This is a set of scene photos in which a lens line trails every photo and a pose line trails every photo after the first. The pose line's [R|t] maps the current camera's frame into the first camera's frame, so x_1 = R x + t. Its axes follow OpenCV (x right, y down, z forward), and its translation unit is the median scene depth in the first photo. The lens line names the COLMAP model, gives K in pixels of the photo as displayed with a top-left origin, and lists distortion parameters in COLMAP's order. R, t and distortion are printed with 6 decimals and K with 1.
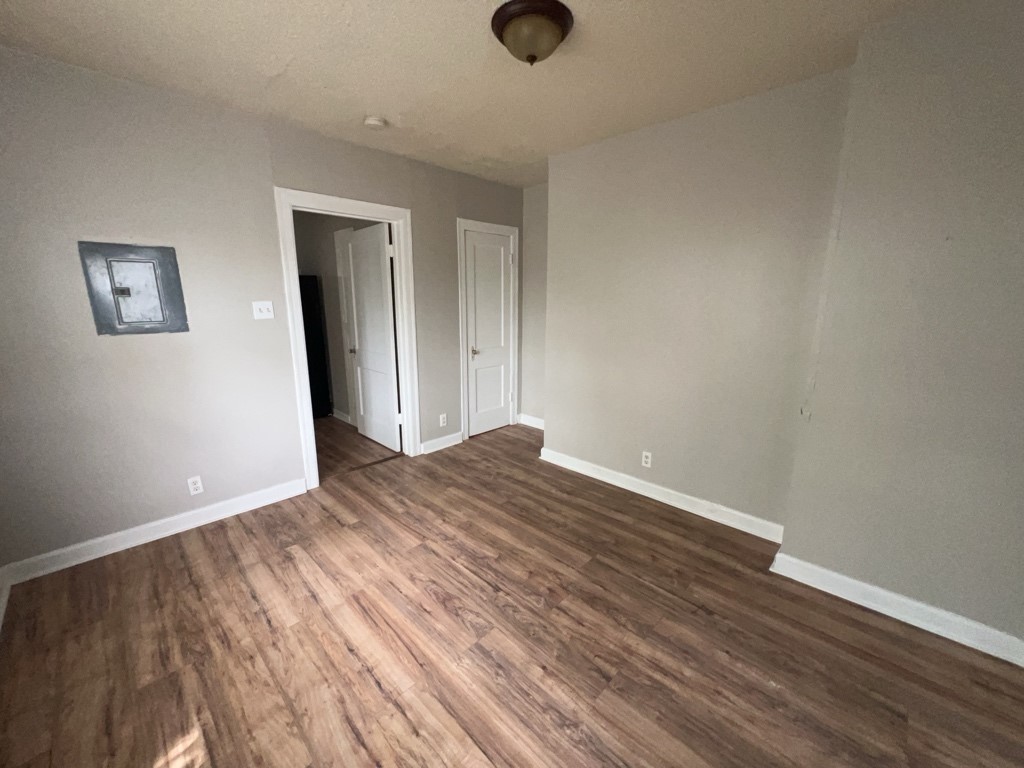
lens RADIAL K [[406.3, 0, 512.2], [0, 406.3, 386.5], [0, 0, 1]] dist [-0.000148, -0.000184]
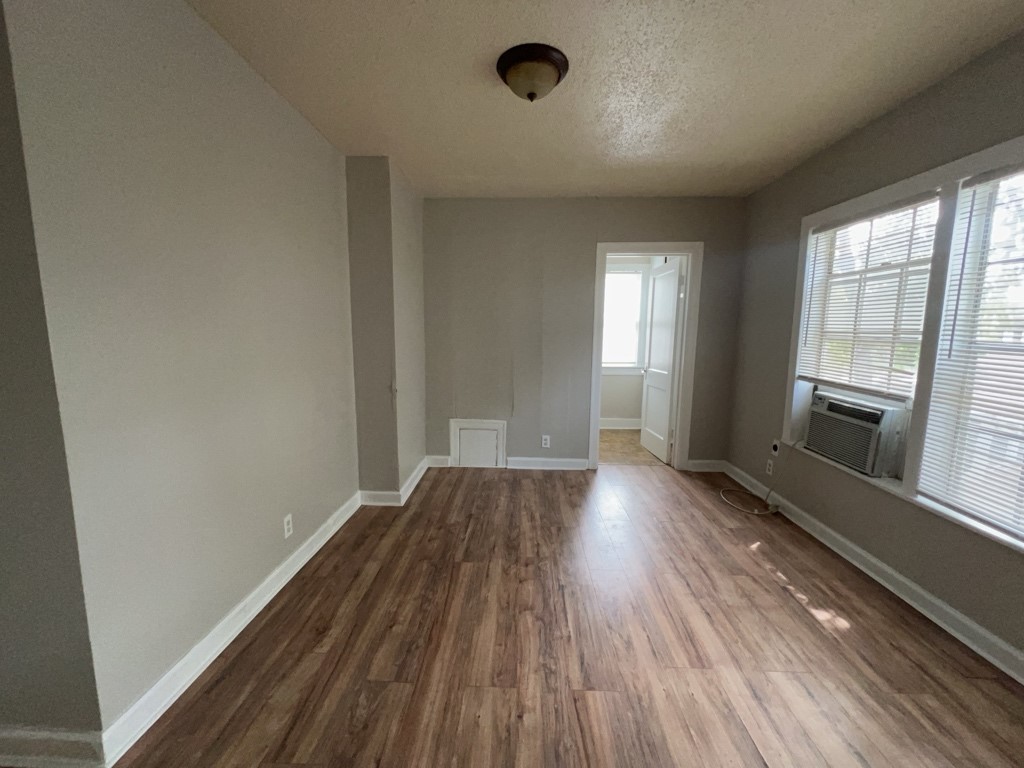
lens RADIAL K [[406.3, 0, 512.4], [0, 406.3, 381.6], [0, 0, 1]] dist [-0.000148, -0.000184]
pose [[-0.672366, -0.094774, 0.734126, -0.597653], [0.150349, 0.953610, 0.260810, -0.261980], [-0.724789, 0.285736, -0.626926, 1.432782]]
